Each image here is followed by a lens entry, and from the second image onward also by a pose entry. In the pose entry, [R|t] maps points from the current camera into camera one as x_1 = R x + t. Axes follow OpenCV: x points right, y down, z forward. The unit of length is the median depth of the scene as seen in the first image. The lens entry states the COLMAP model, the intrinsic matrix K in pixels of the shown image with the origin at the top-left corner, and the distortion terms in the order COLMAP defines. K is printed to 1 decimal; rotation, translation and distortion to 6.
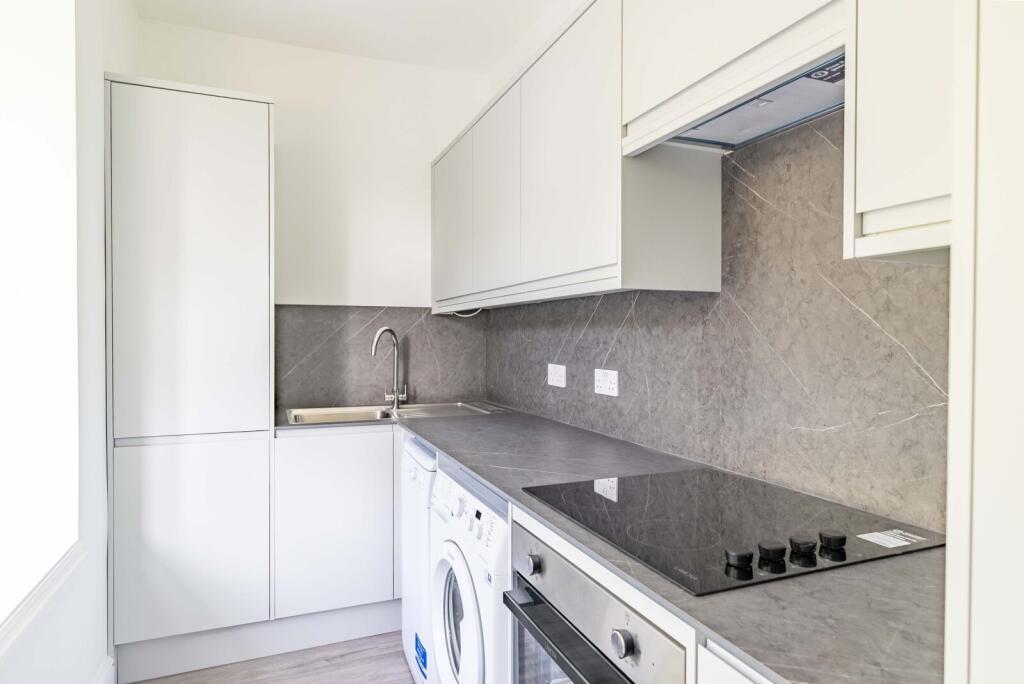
lens RADIAL K [[594.7, 0, 512.5], [0, 594.7, 341.0], [0, 0, 1]] dist [0.000631, -0.001453]
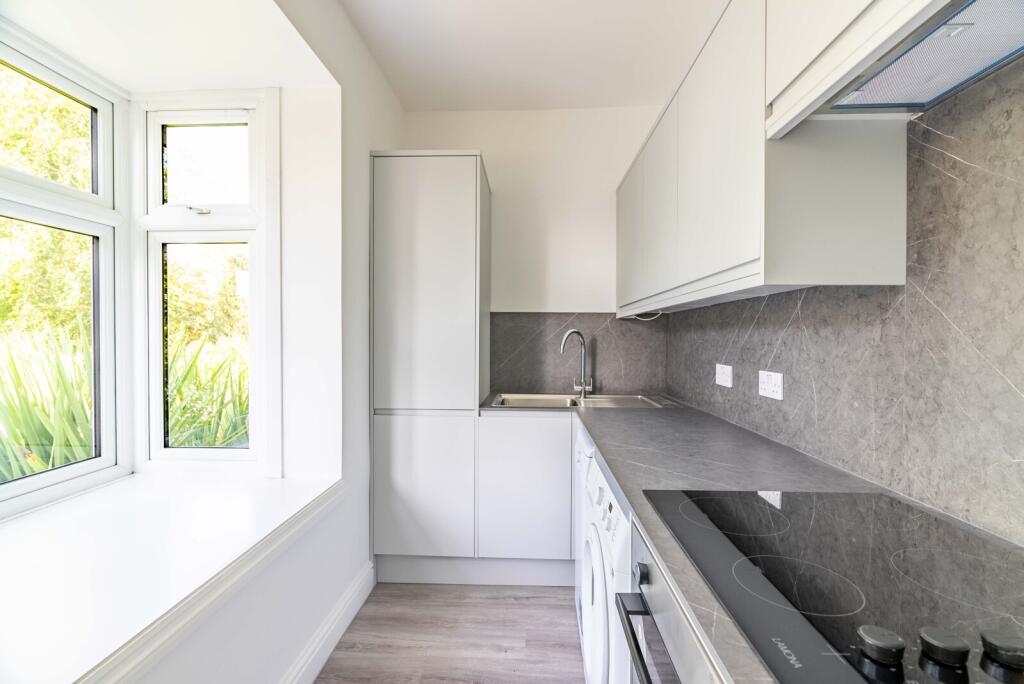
lens RADIAL K [[464.4, 0, 512.0], [0, 464.4, 340.4], [0, 0, 1]] dist [-0.002931, 0.000372]
pose [[0.909787, 0.006326, -0.415028, 0.097581], [-0.007178, 0.999974, -0.000493, 0.000281], [0.415014, 0.003428, 0.909809, 0.146384]]
